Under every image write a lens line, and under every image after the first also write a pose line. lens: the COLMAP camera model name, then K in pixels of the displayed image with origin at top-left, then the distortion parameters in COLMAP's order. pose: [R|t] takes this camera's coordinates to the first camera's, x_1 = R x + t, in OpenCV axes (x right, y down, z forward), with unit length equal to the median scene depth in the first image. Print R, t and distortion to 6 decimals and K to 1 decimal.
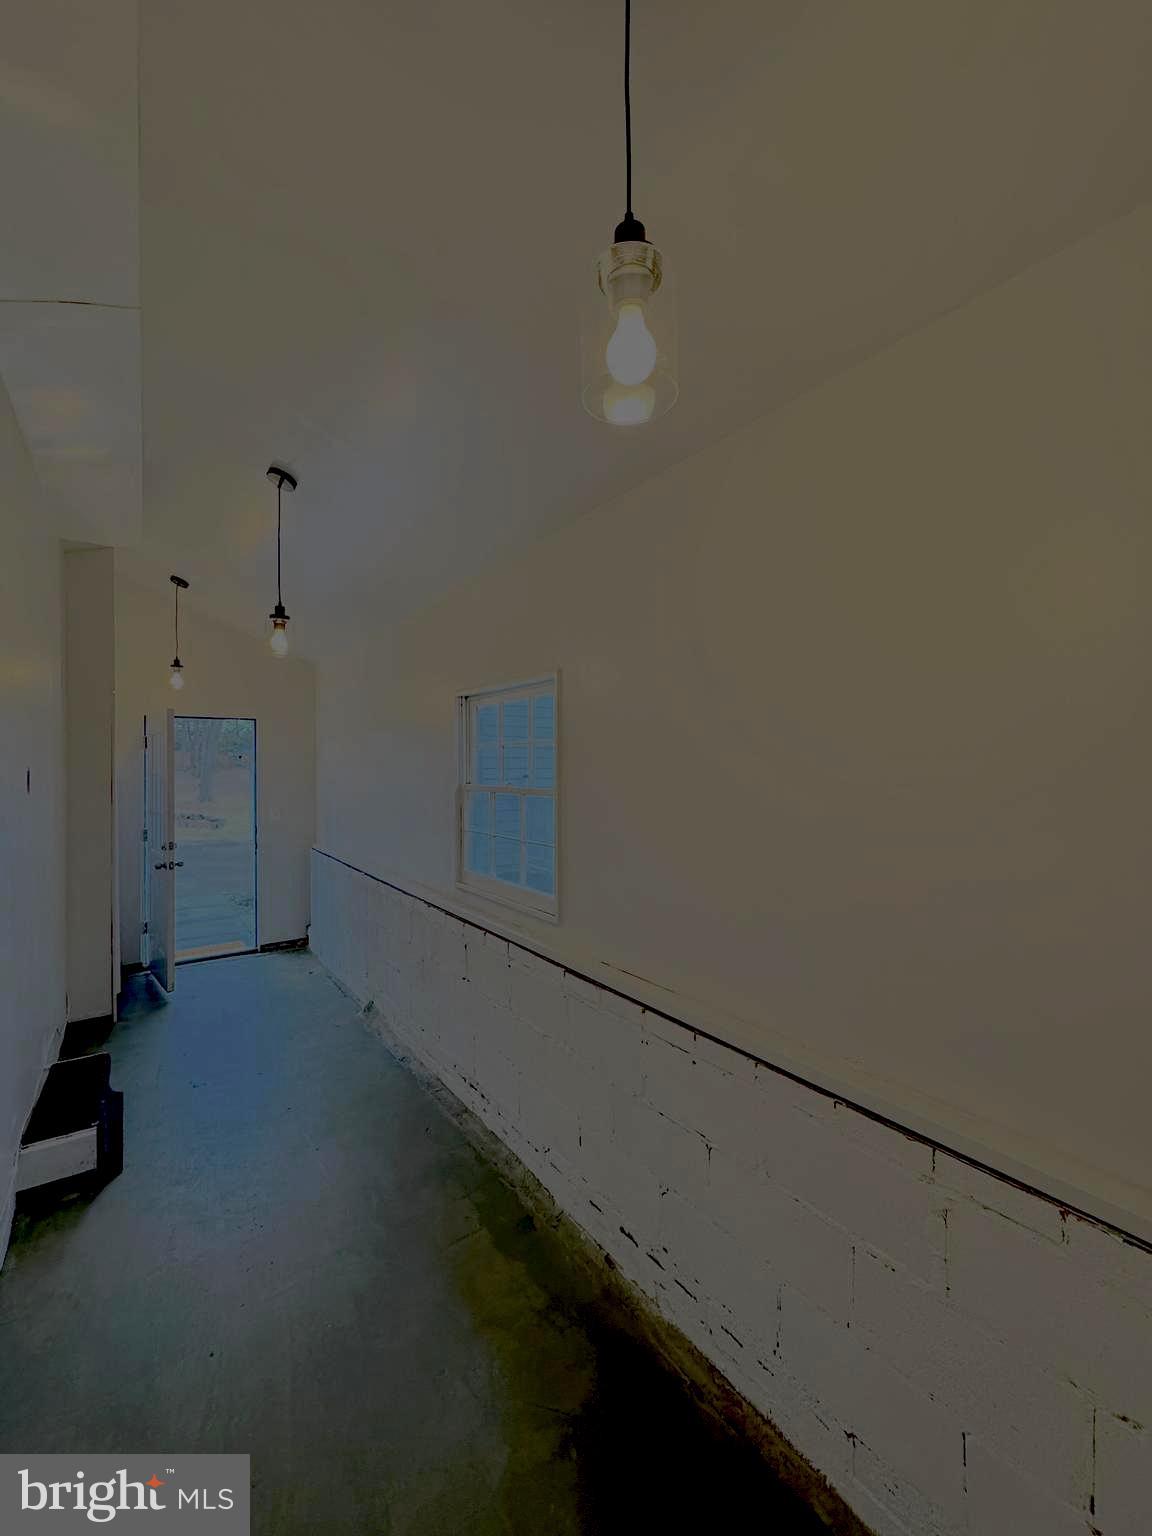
lens RADIAL K [[615.1, 0, 580.8], [0, 615.1, 768.6], [0, 0, 1]] dist [-0.001931, 0.001083]
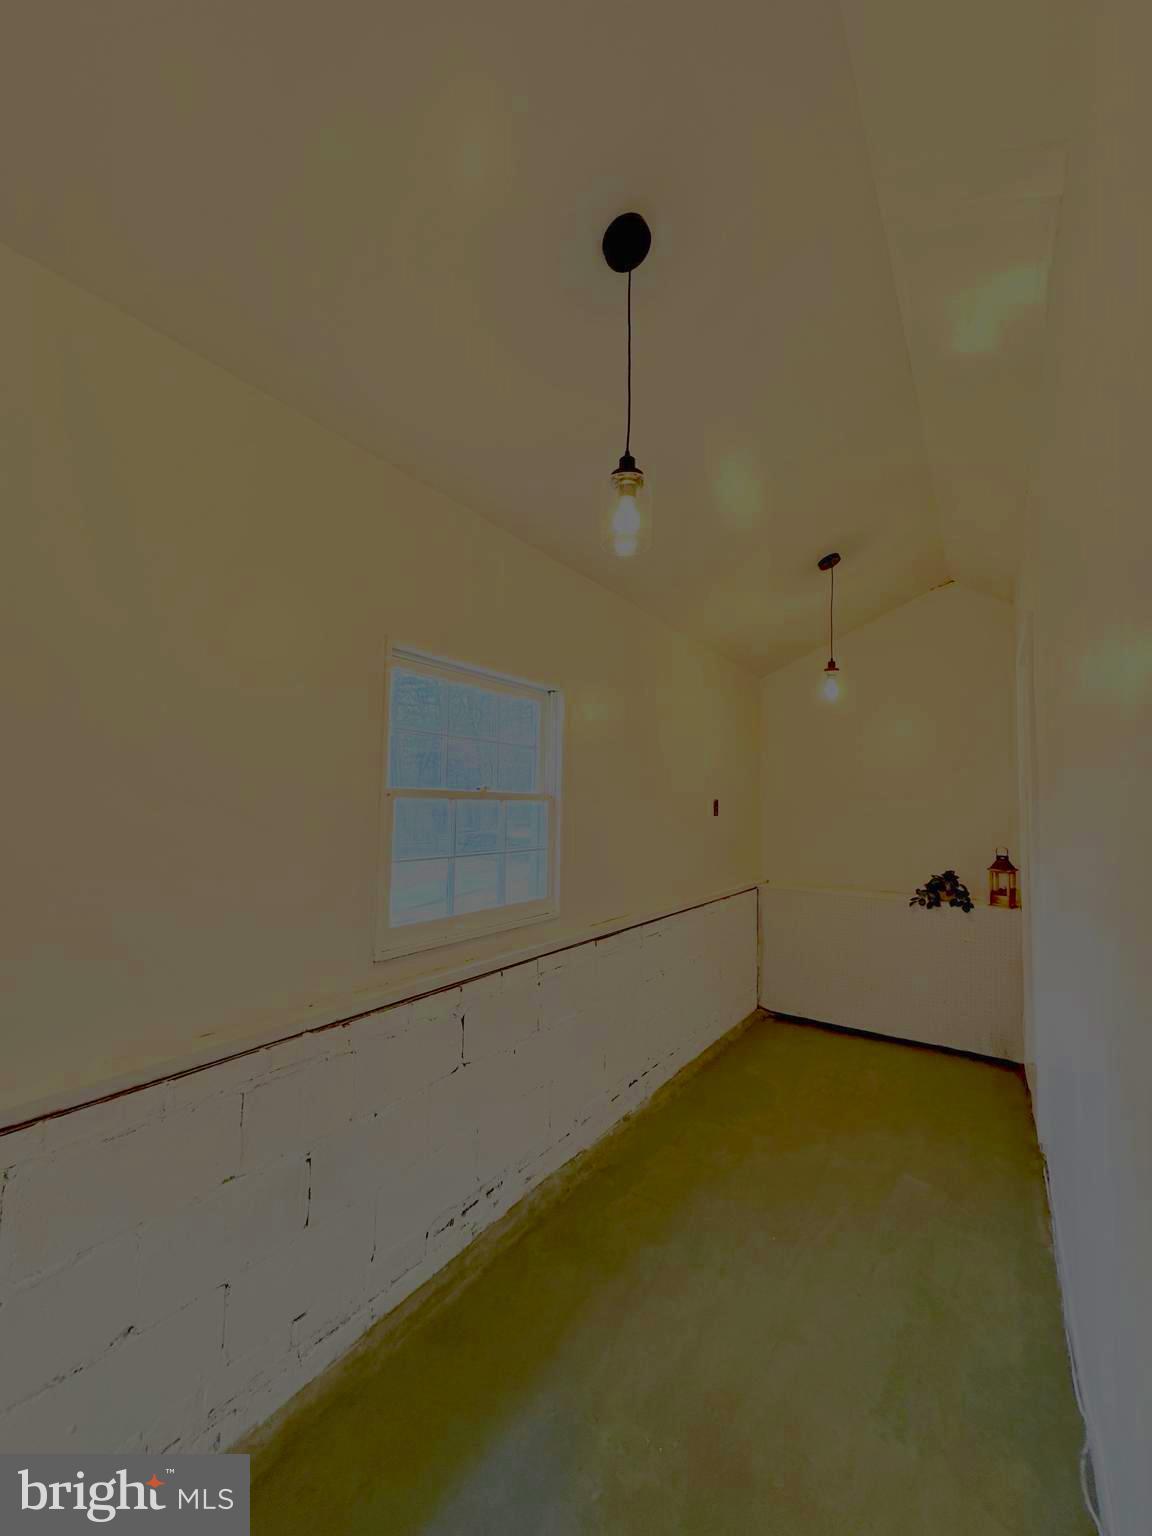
lens RADIAL K [[615.1, 0, 580.4], [0, 615.1, 777.6], [0, 0, 1]] dist [-0.001931, 0.001083]
pose [[-0.330121, 0.011259, 0.943871, -1.003619], [-0.004847, 0.999895, -0.013623, 0.028749], [-0.943926, -0.009072, -0.330032, 1.248393]]
